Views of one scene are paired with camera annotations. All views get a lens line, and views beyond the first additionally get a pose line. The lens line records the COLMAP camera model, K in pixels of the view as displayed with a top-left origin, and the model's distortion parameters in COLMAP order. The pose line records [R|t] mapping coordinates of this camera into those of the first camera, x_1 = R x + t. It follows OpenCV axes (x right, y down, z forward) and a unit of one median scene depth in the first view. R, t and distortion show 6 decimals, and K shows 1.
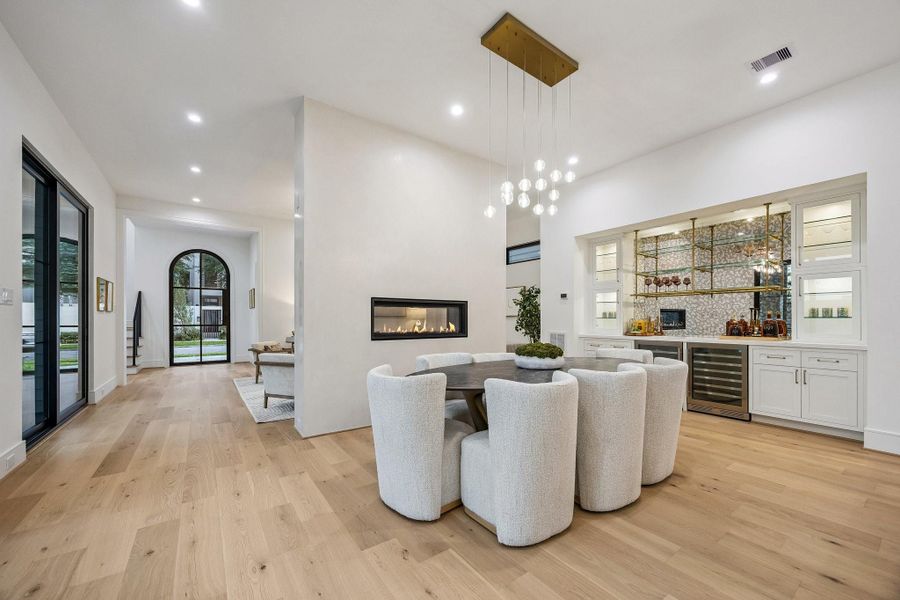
lens RADIAL K [[354.3, 0, 461.1], [0, 354.3, 321.9], [0, 0, 1]] dist [0.001376, 0.000457]
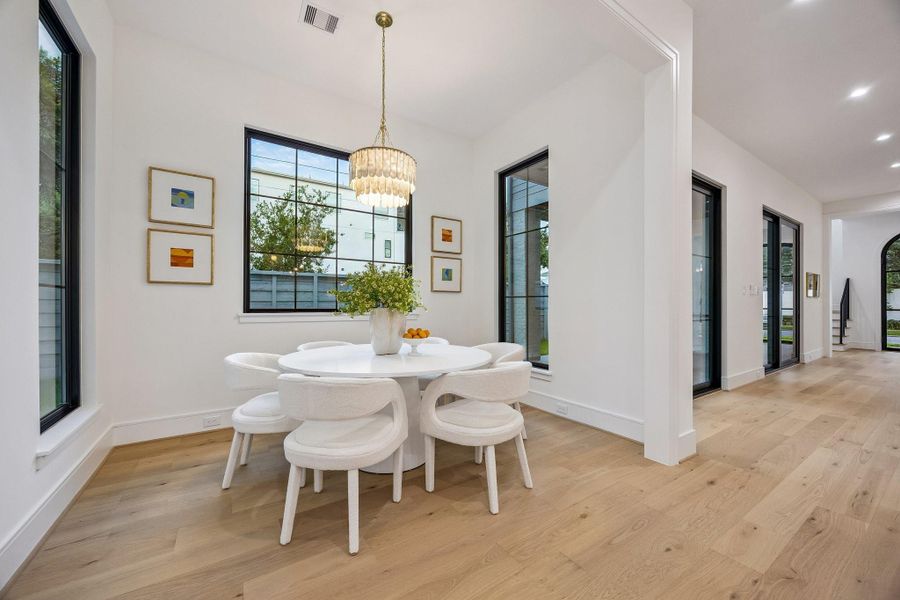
lens RADIAL K [[332.9, 0, 453.4], [0, 332.9, 303.8], [0, 0, 1]] dist [-0.002010, 0.000152]
pose [[-0.052185, -0.006803, -0.998614, 0.327683], [-0.006184, 0.999960, -0.006489, 0.012929], [0.998618, 0.005837, -0.052225, -0.294661]]
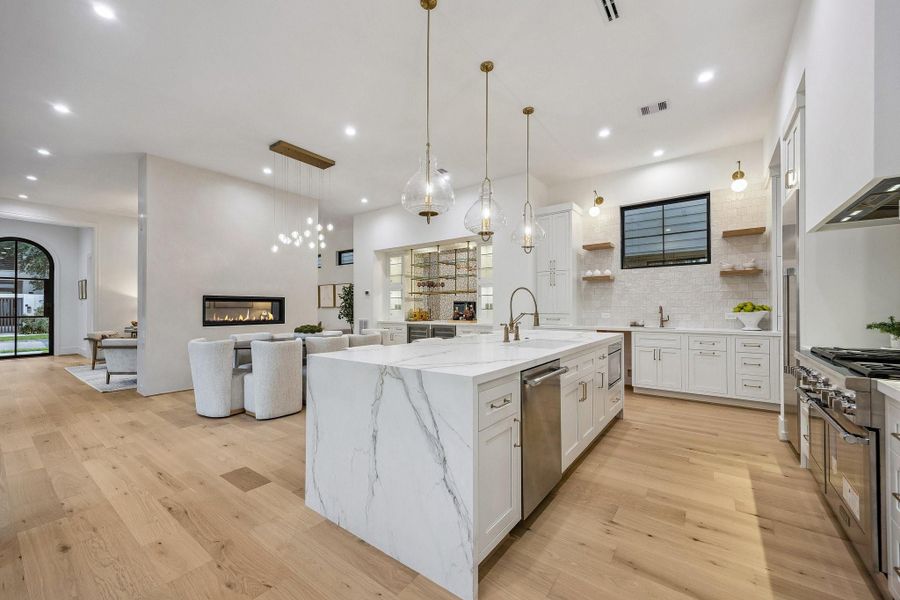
lens RADIAL K [[354.3, 0, 431.1], [0, 354.3, 306.0], [0, 0, 1]] dist [0.001376, 0.000457]
pose [[0.965376, -0.001758, 0.260857, 0.180487], [0.005250, 0.999906, -0.012690, -0.003856], [-0.260810, 0.013620, 0.965294, -0.419012]]
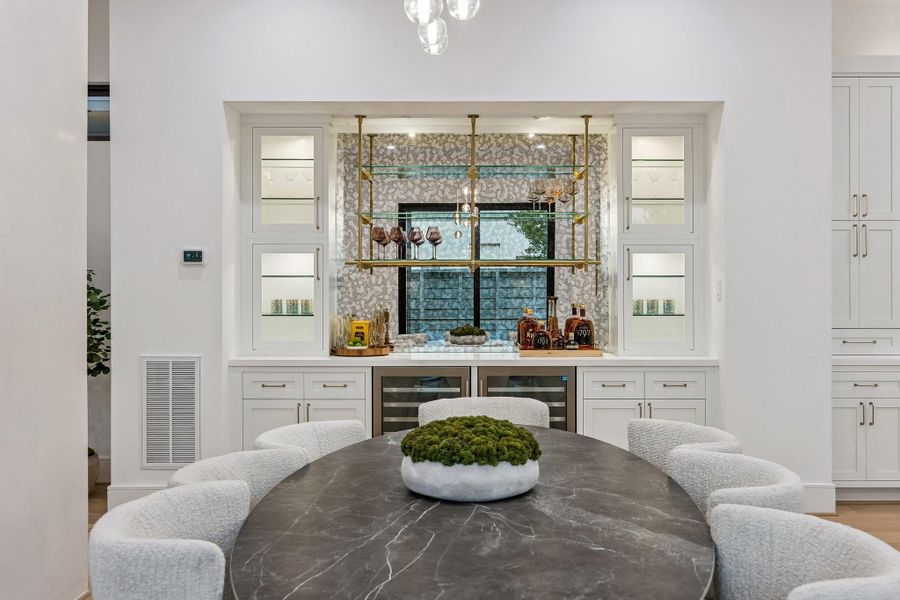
lens RADIAL K [[764.8, 0, 450.5], [0, 764.8, 306.8], [0, 0, 1]] dist [-0.062063, -0.002915]
pose [[0.594785, 0.001072, 0.803884, -0.184226], [0.005131, 0.999974, -0.005129, -0.015641], [-0.803868, 0.007176, 0.594764, 0.339693]]
